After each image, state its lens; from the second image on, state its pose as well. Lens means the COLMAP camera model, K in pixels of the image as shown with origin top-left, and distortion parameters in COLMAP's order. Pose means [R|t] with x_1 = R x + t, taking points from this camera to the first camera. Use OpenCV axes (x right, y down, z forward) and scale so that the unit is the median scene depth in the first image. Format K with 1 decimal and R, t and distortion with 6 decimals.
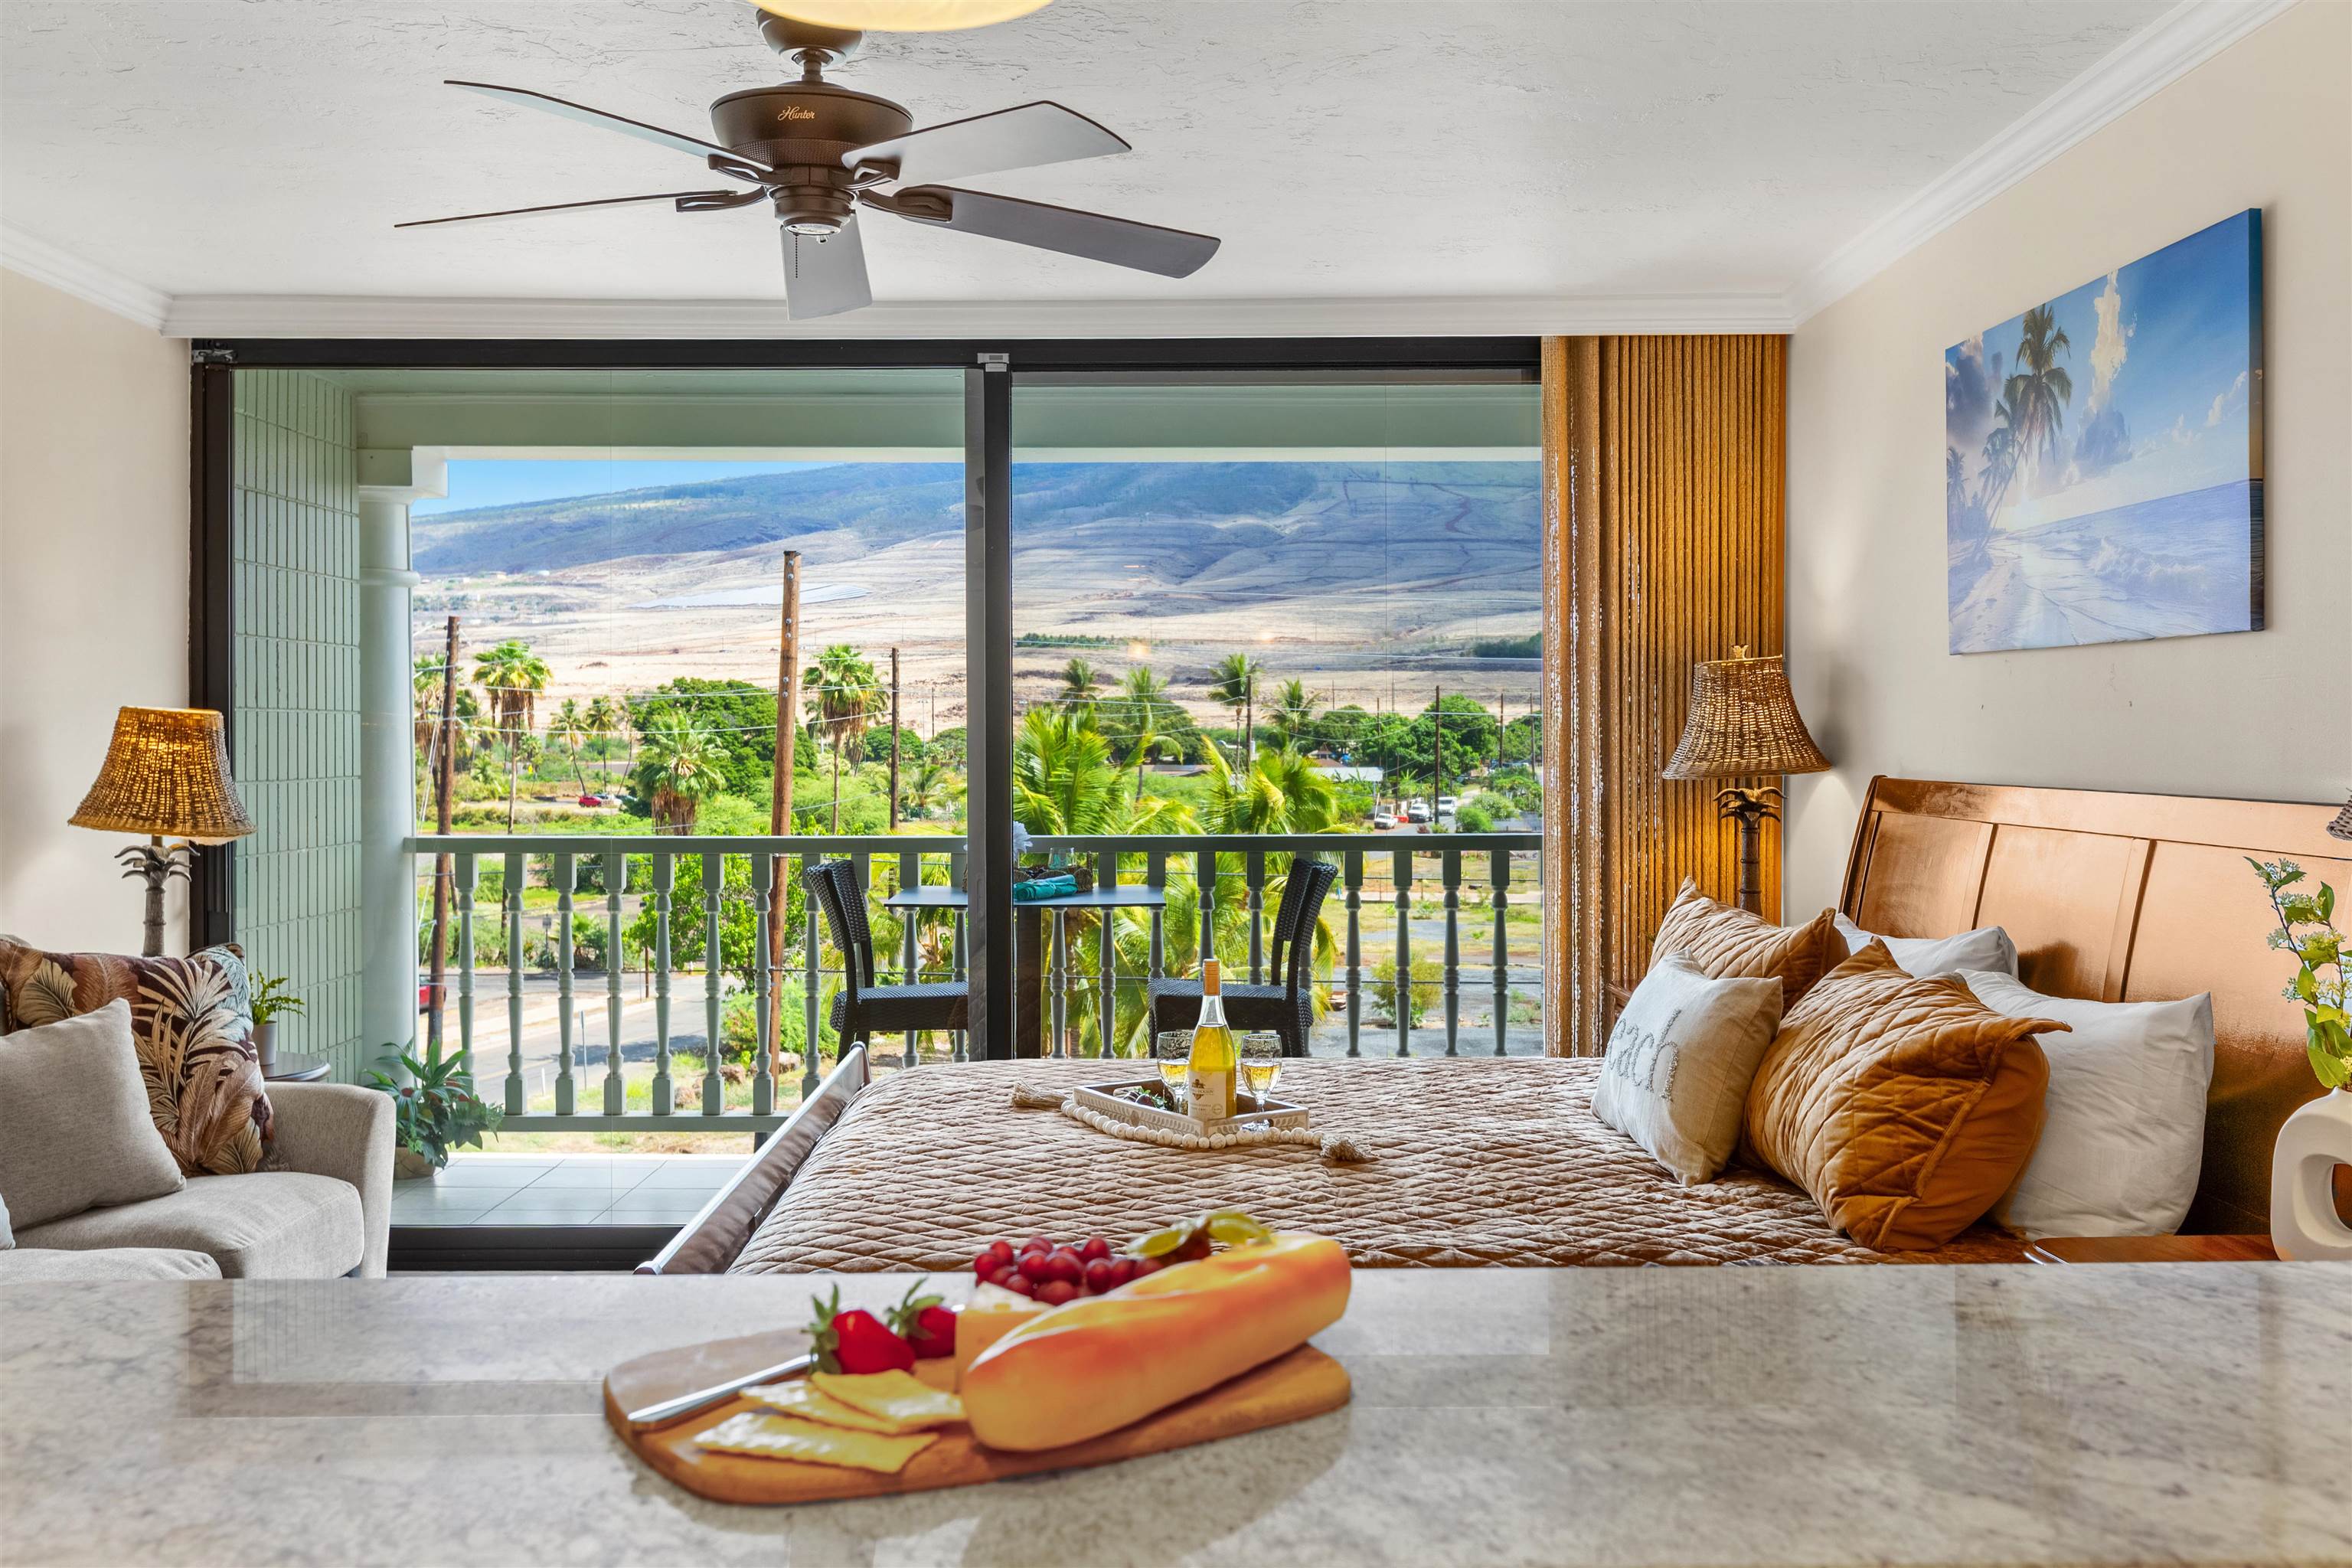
lens RADIAL K [[2172.5, 0, 1193.7], [0, 2172.5, 734.4], [0, 0, 1]] dist [-0.000558, 0.000000]
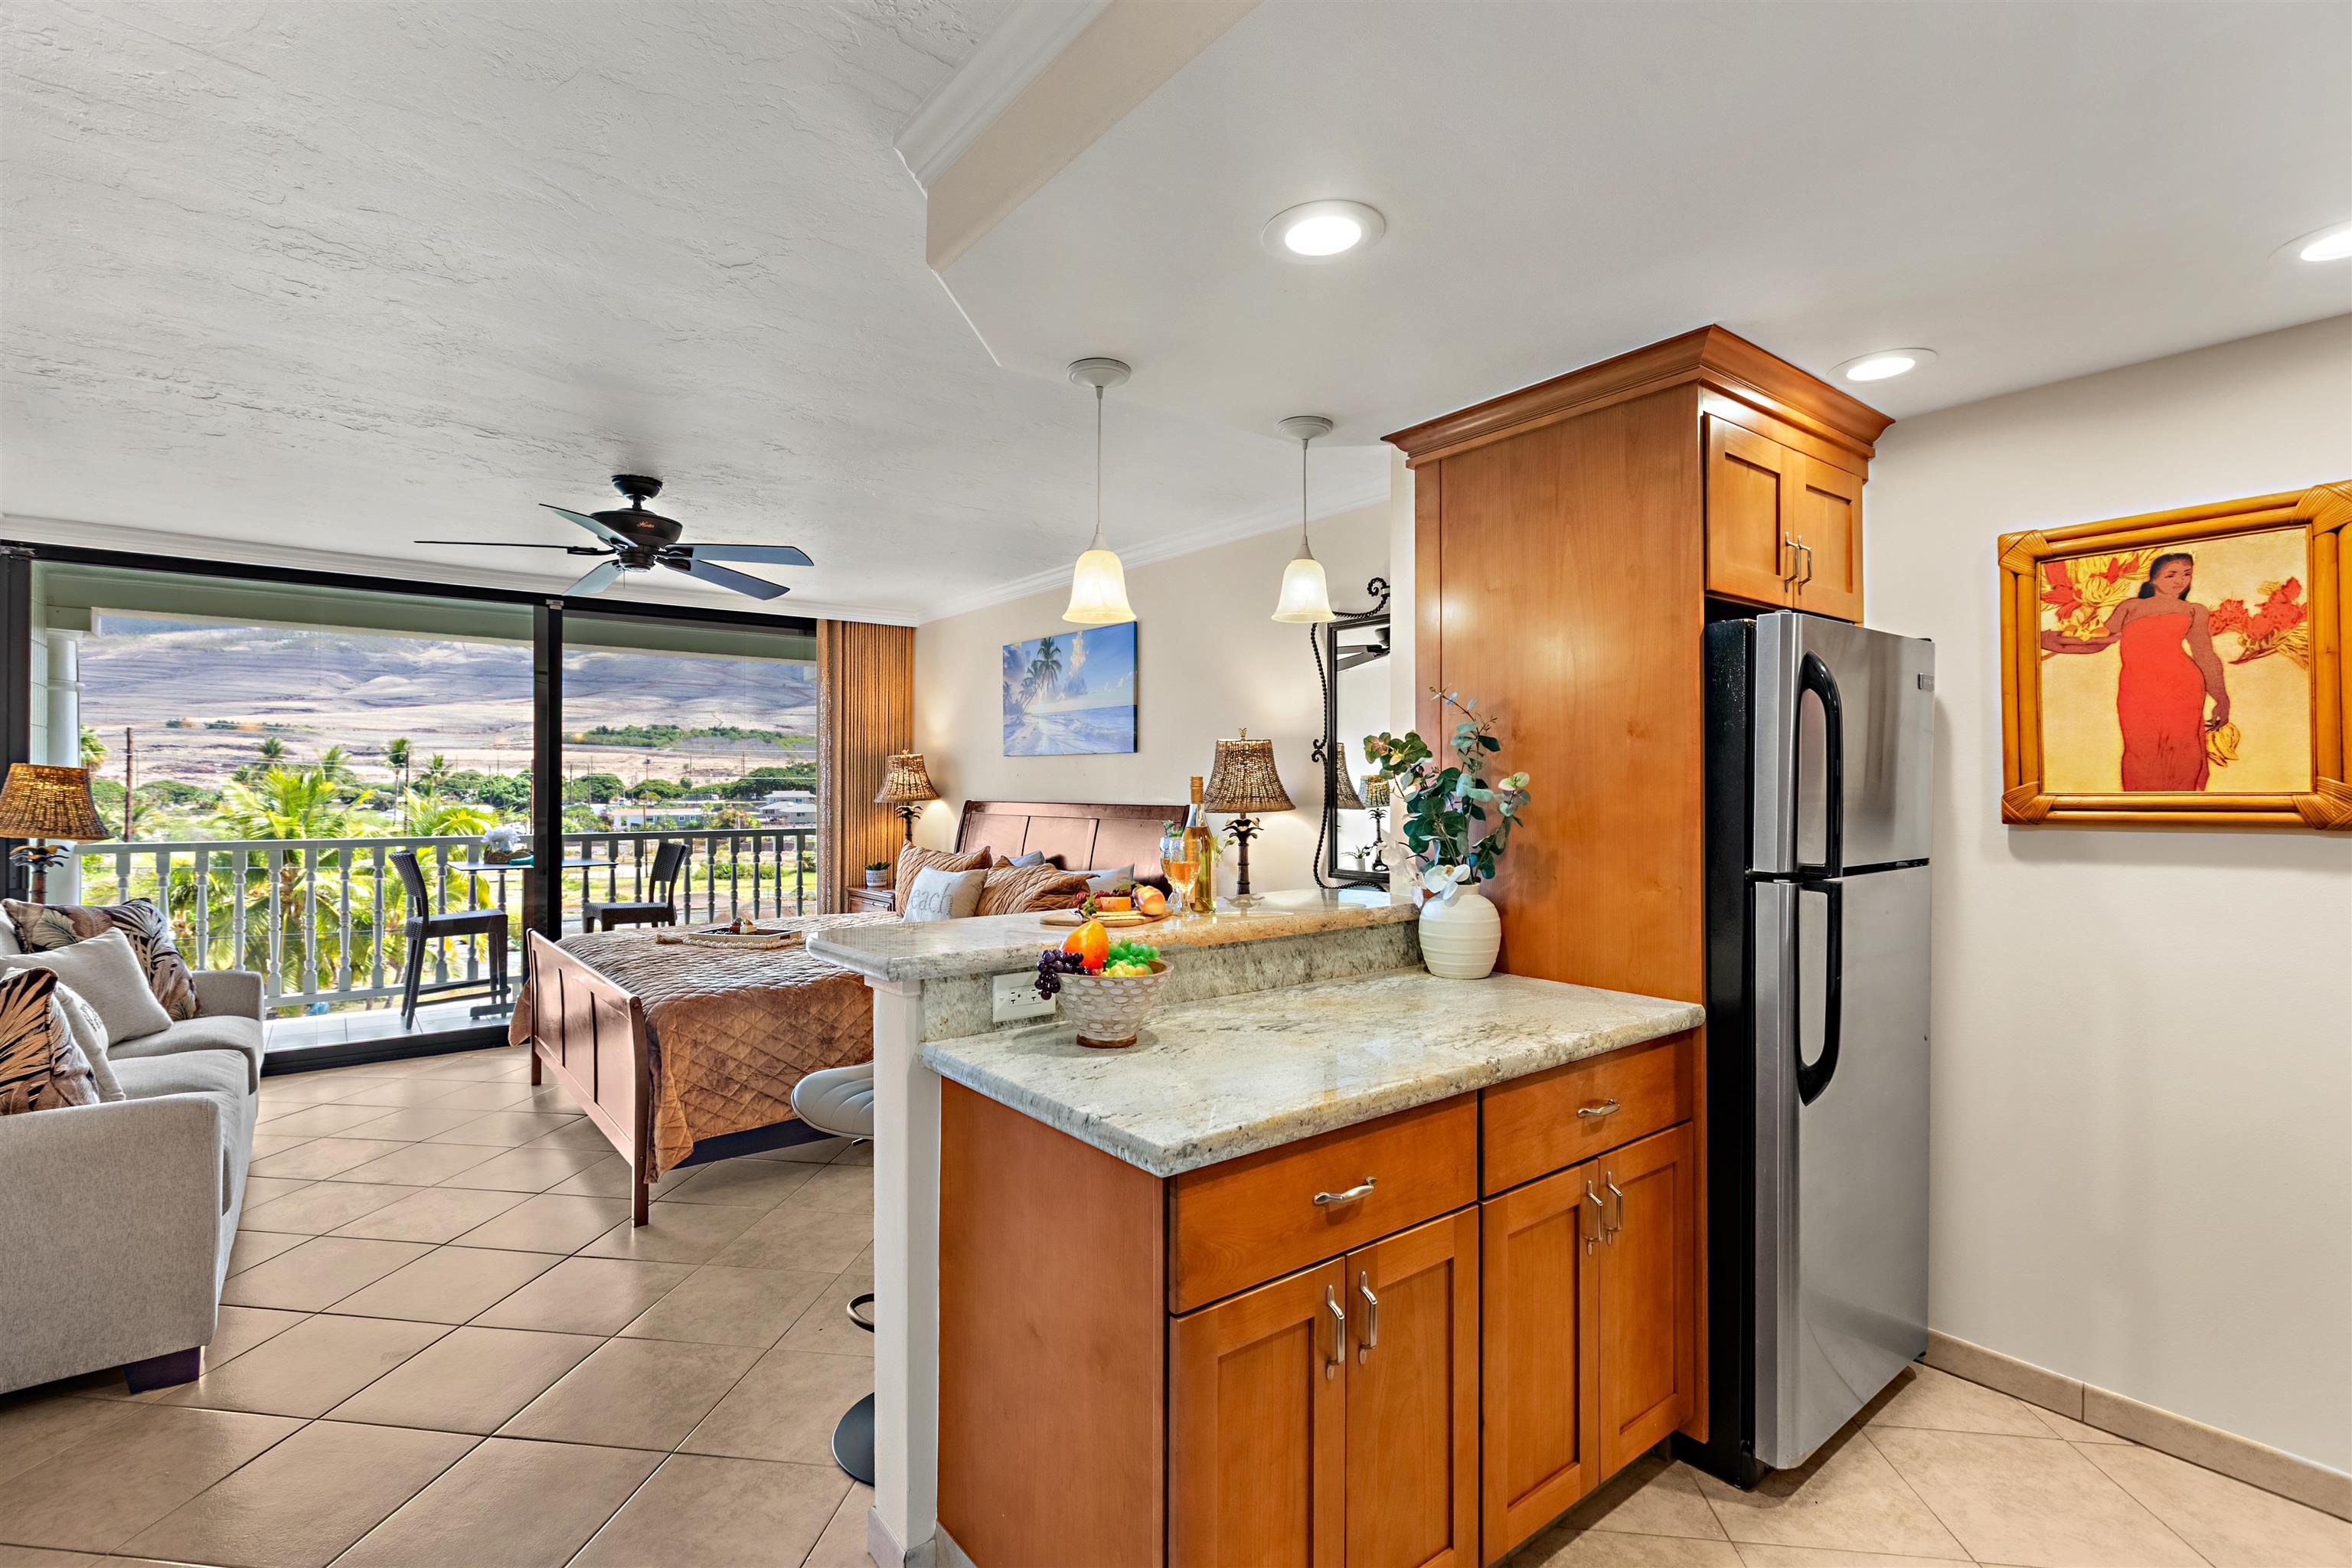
lens RADIAL K [[1083.4, 0, 1136.7], [0, 1083.4, 777.3], [0, 0, 1]] dist [0.004664, 0.000508]
pose [[0.804711, 0.008684, 0.593604, -0.283059], [-0.003009, 0.999940, -0.010549, 0.003795], [-0.593660, 0.006703, 0.804688, -0.179991]]
